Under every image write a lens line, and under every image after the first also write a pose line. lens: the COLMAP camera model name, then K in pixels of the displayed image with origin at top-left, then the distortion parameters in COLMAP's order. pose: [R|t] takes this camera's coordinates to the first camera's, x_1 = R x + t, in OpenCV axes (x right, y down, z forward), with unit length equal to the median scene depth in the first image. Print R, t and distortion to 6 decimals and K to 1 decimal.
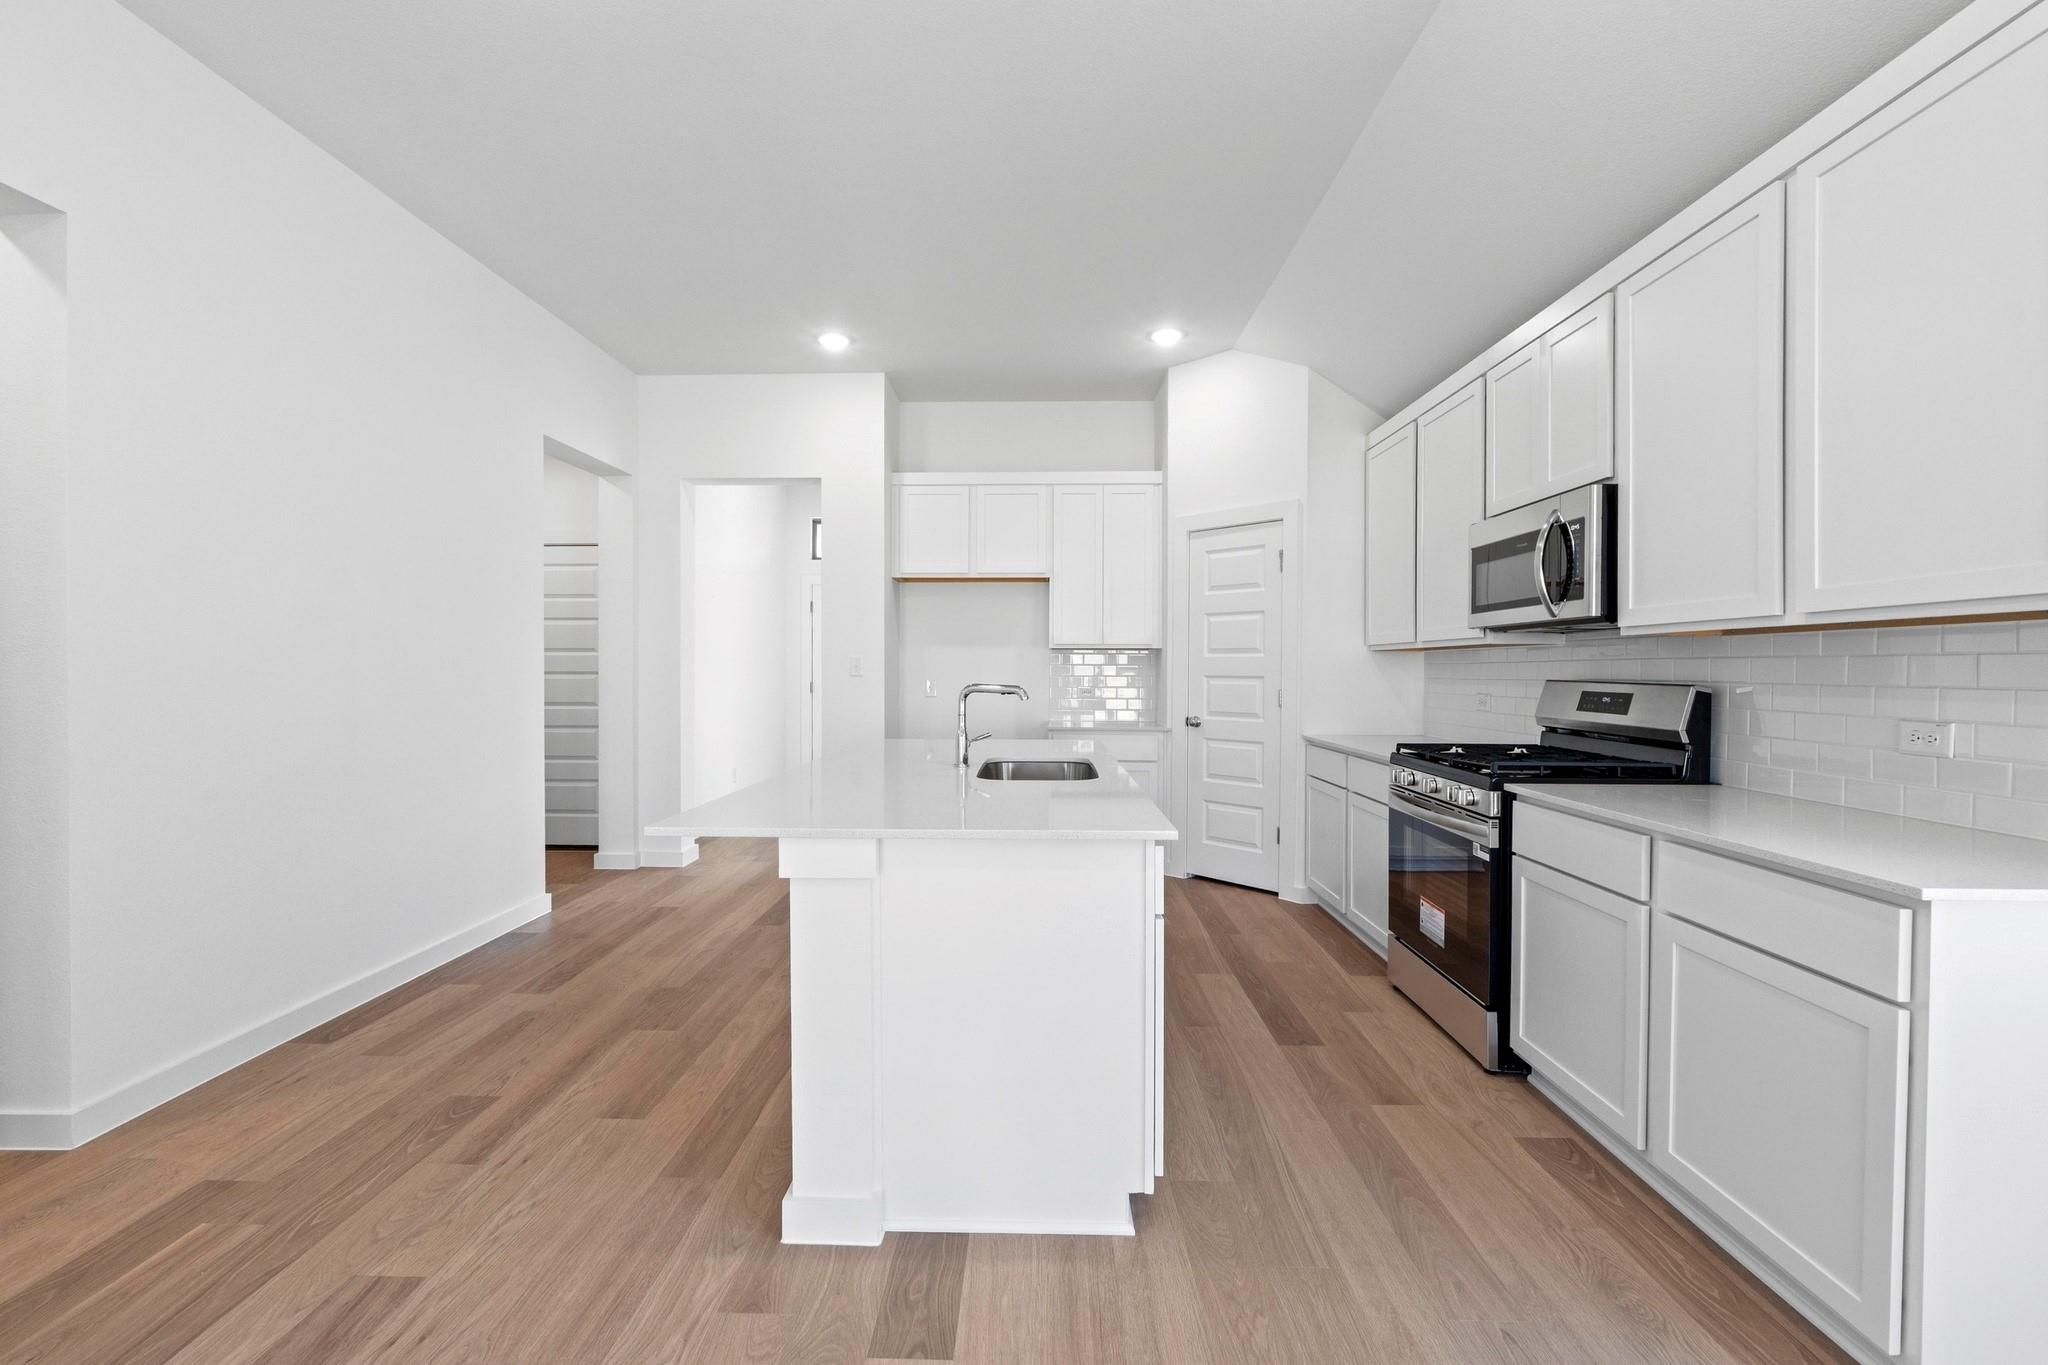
lens RADIAL K [[852.9, 0, 1014.7], [0, 852.9, 680.8], [0, 0, 1]] dist [-0.012228, 0.000153]
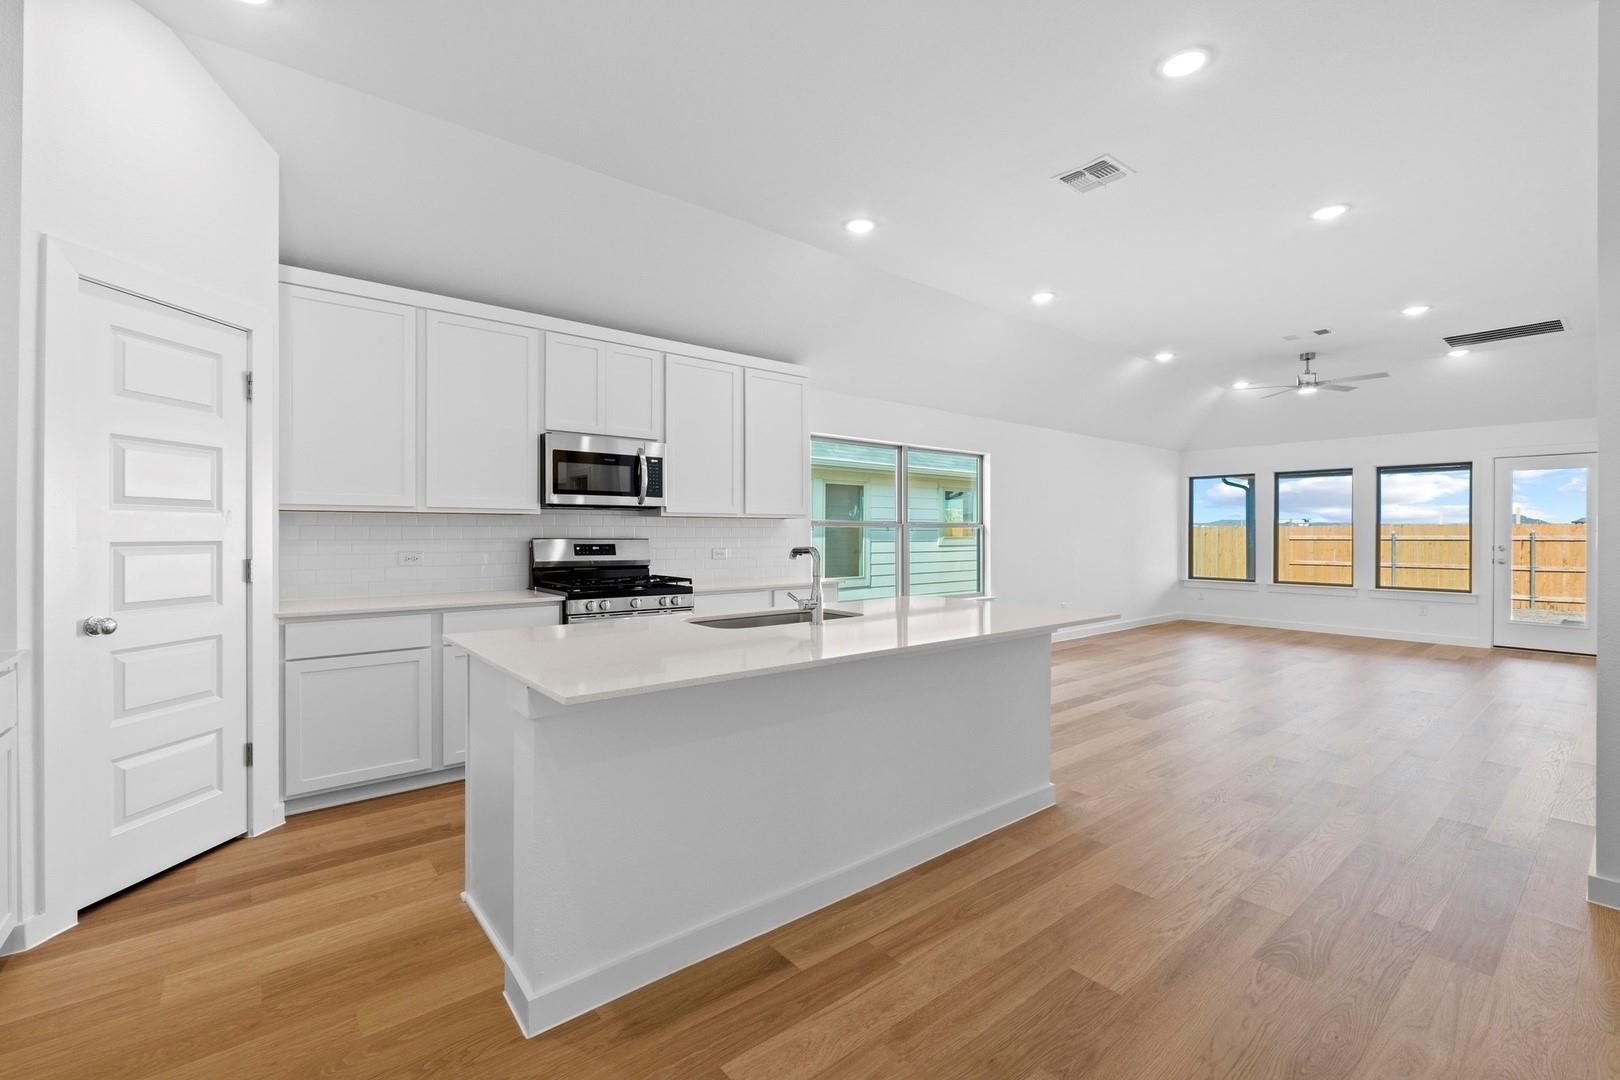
lens RADIAL K [[703.9, 0, 812.0], [0, 703.9, 526.9], [0, 0, 1]] dist [-0.004296, 0.000113]
pose [[-0.661648, 0.000595, 0.749814, -0.642497], [0.003297, 0.999992, 0.002115, -0.021534], [-0.749807, 0.003872, -0.661645, 1.411705]]
